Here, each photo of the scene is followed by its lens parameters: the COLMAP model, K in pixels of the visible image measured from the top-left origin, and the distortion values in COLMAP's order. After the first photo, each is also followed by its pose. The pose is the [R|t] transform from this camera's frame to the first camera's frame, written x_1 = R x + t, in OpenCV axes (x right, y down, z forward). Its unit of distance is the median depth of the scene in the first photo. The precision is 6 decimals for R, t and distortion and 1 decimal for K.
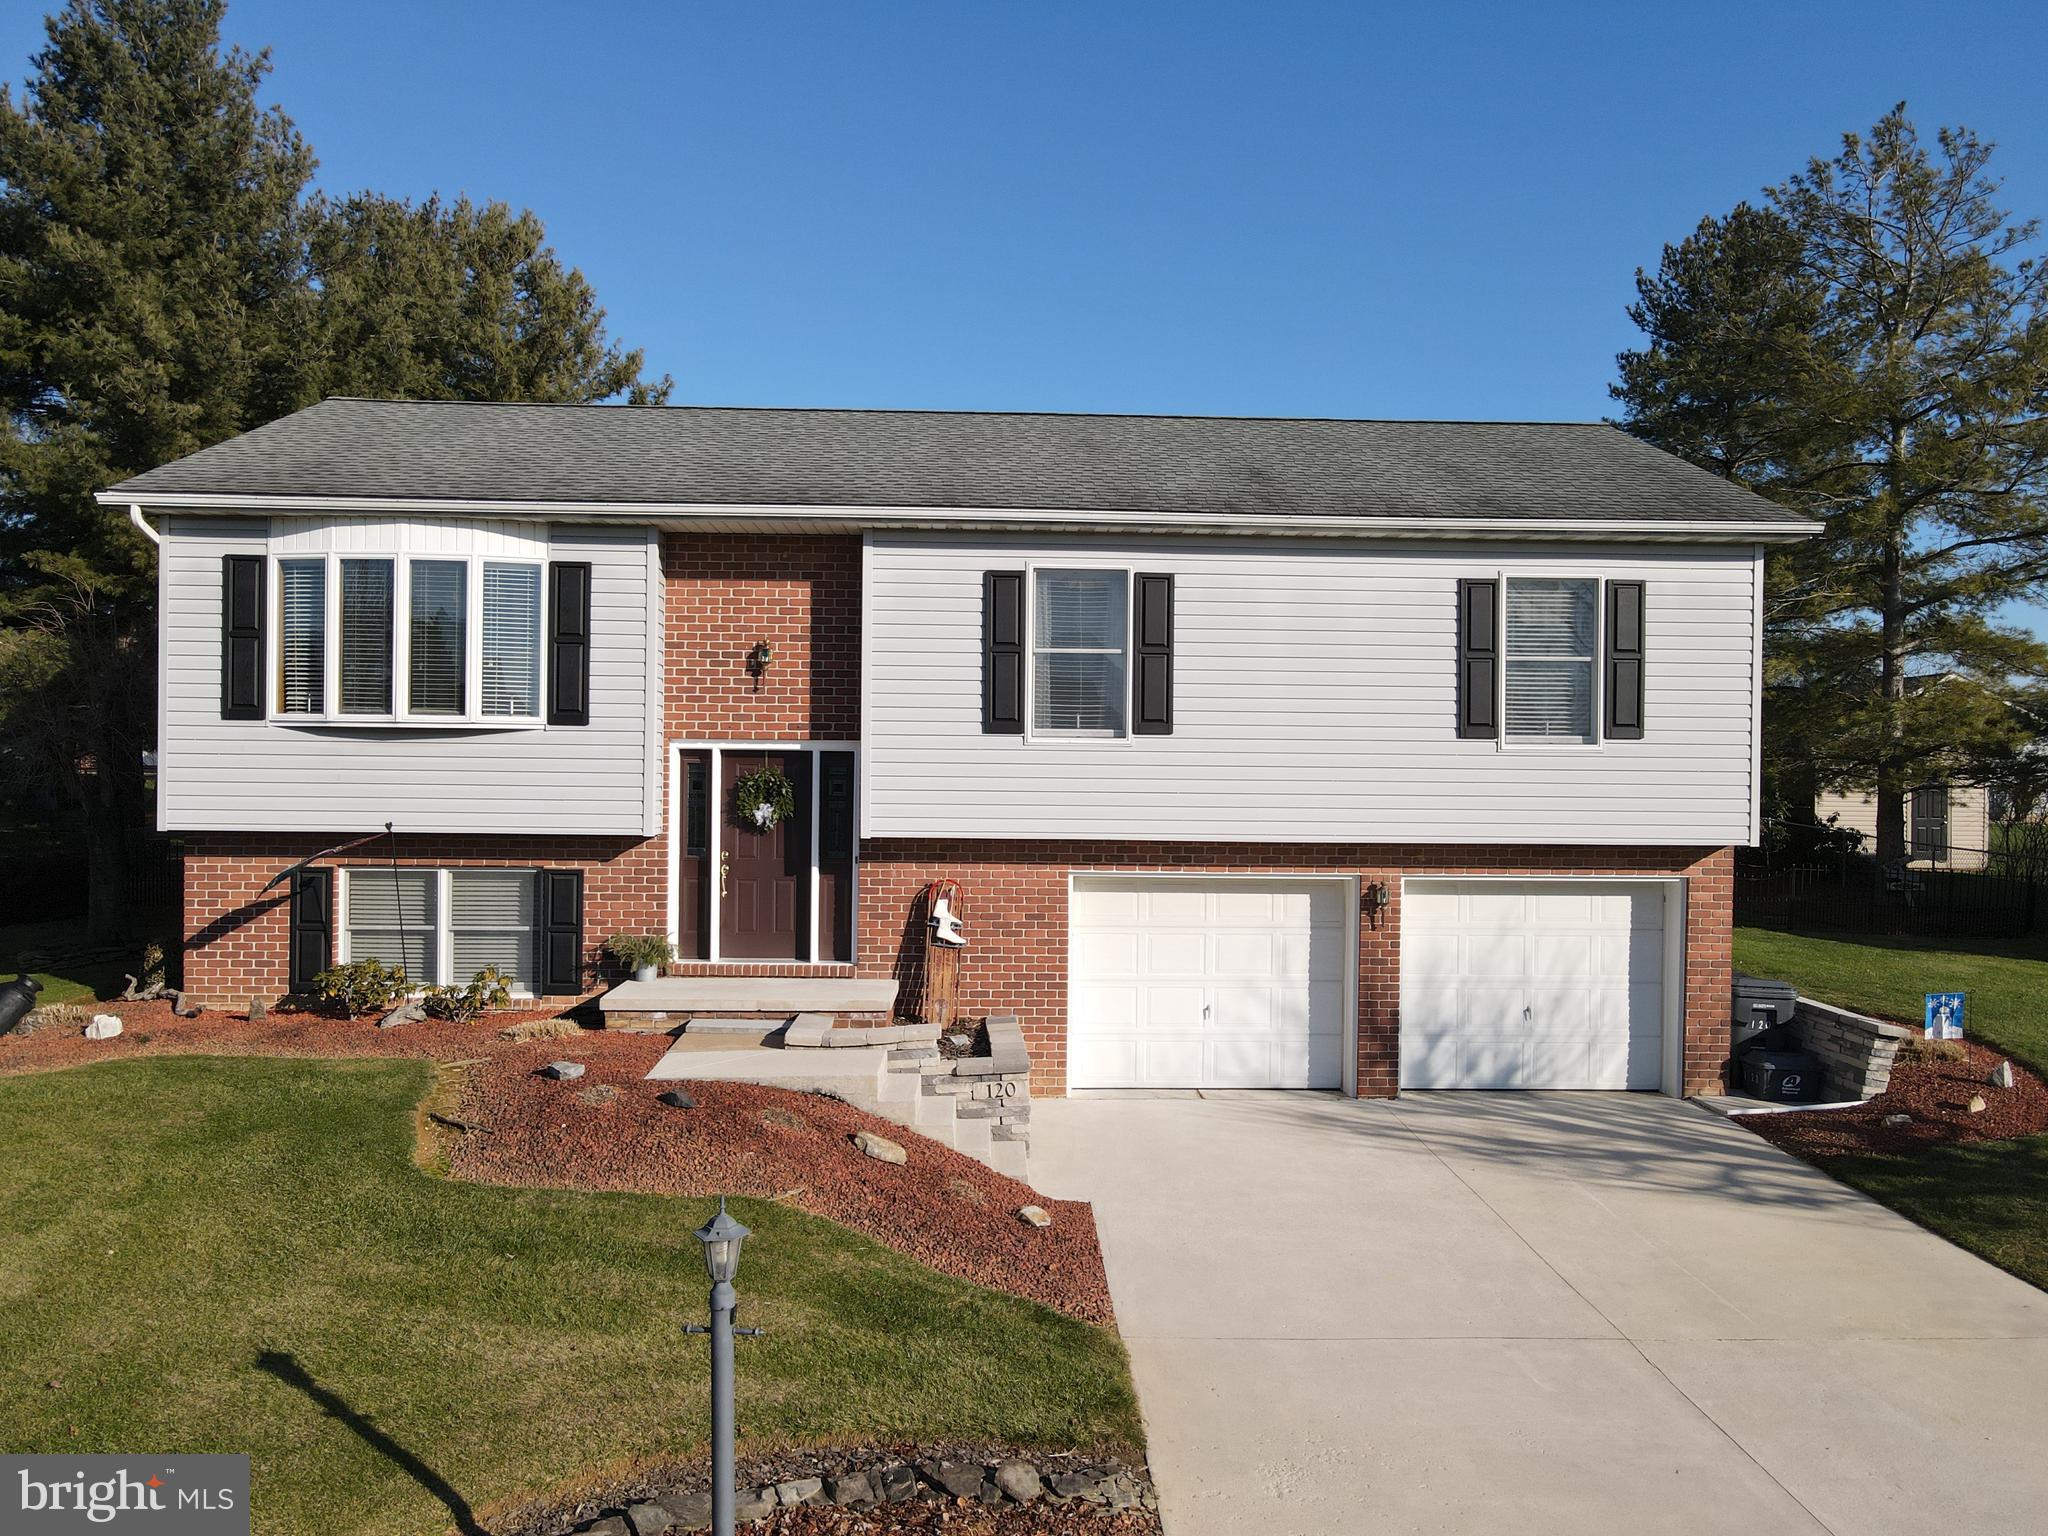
lens RADIAL K [[1498.3, 0, 1031.9], [0, 1498.3, 764.5], [0, 0, 1]] dist [0.004804, 0.009687]
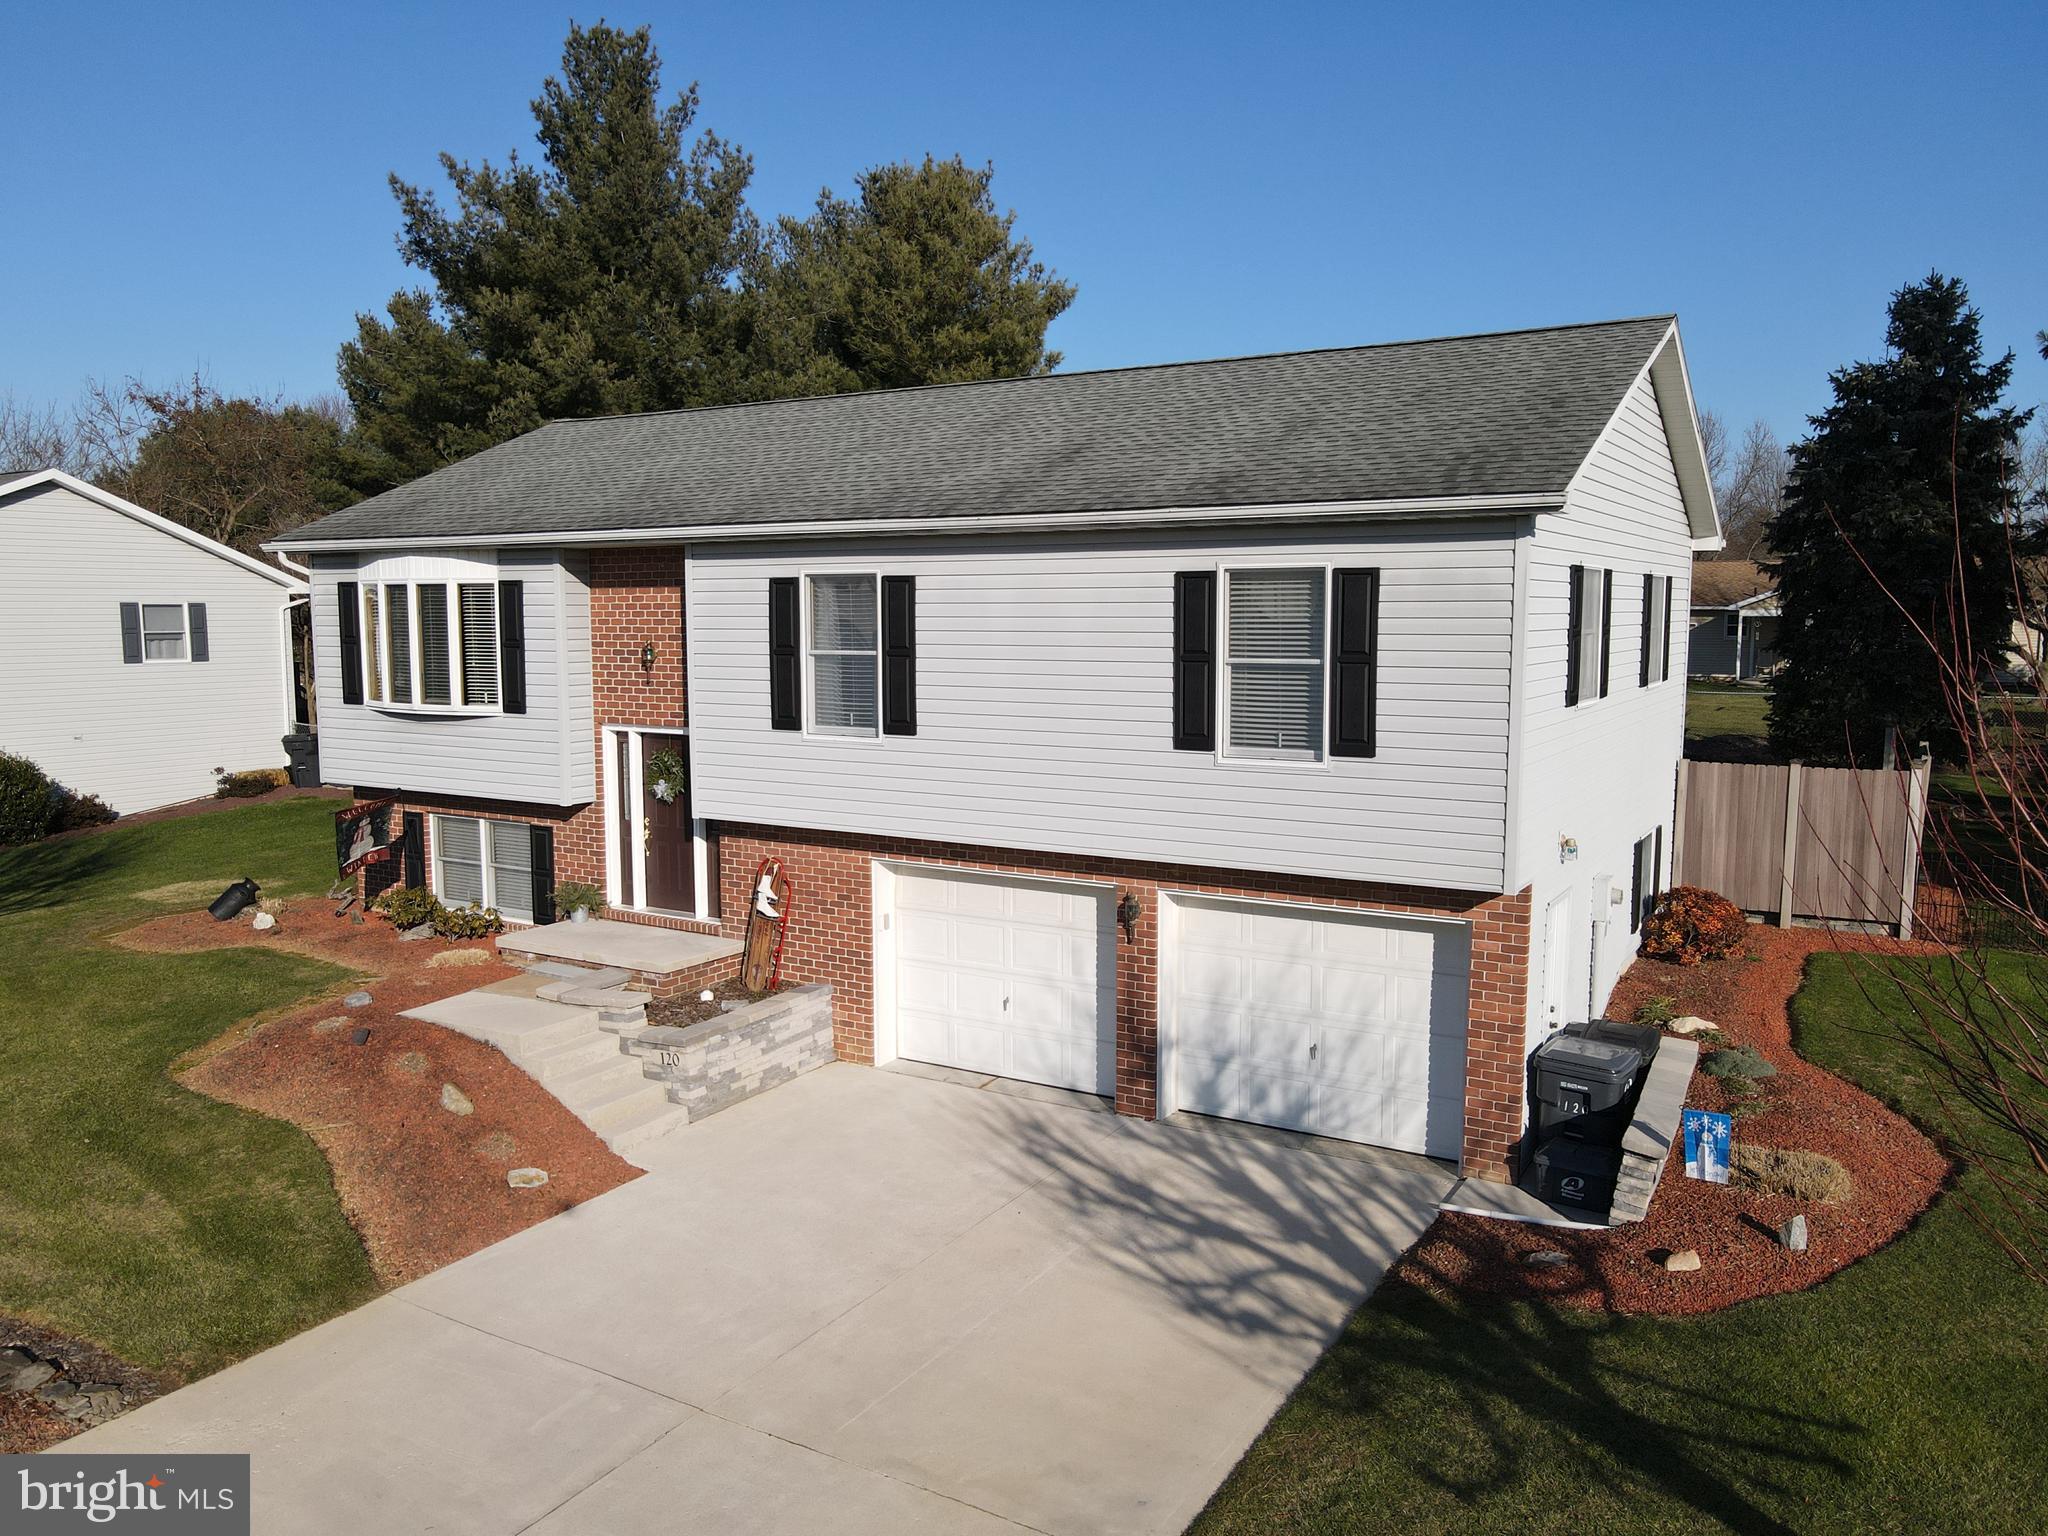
lens RADIAL K [[1503.0, 0, 1043.2], [0, 1503.0, 771.6], [0, 0, 1]] dist [-0.000353, 0.003475]
pose [[0.837101, 0.046970, -0.545028, 0.714660], [0.010595, 0.994728, 0.101997, -0.097571], [0.546945, -0.091156, 0.832191, 0.195402]]
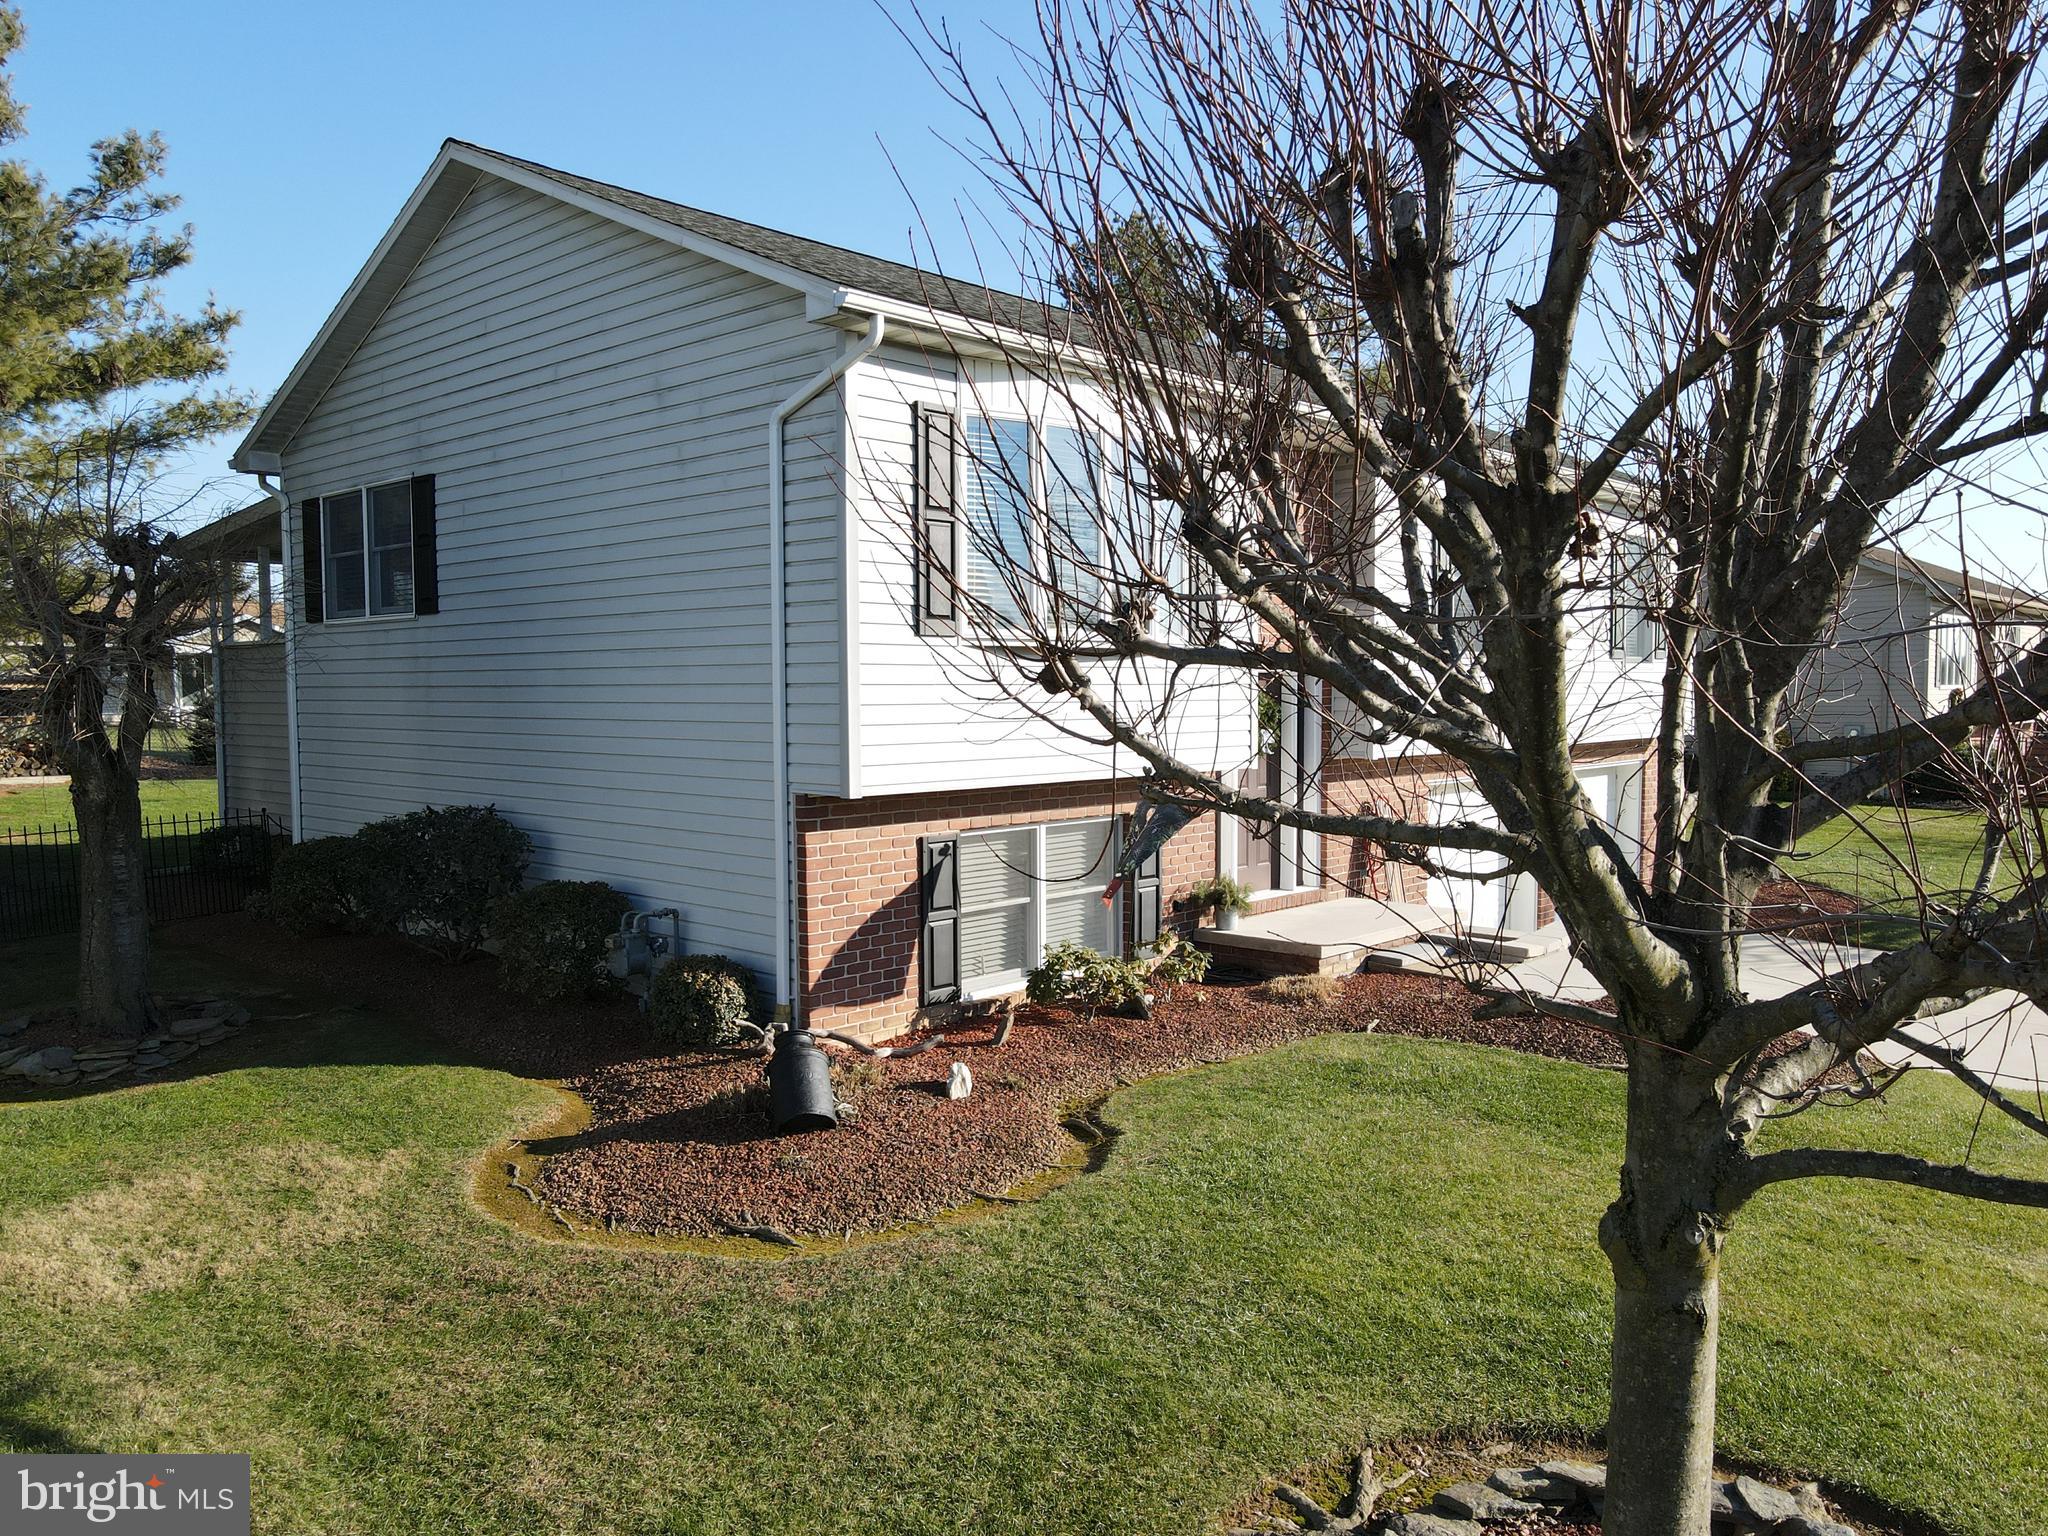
lens RADIAL K [[1498.3, 0, 1031.9], [0, 1498.3, 764.5], [0, 0, 1]] dist [0.004804, 0.009687]
pose [[0.716470, -0.056644, 0.695314, -0.922624], [-0.003351, 0.996407, 0.084626, -0.029055], [-0.697610, -0.062962, 0.713706, 0.426733]]
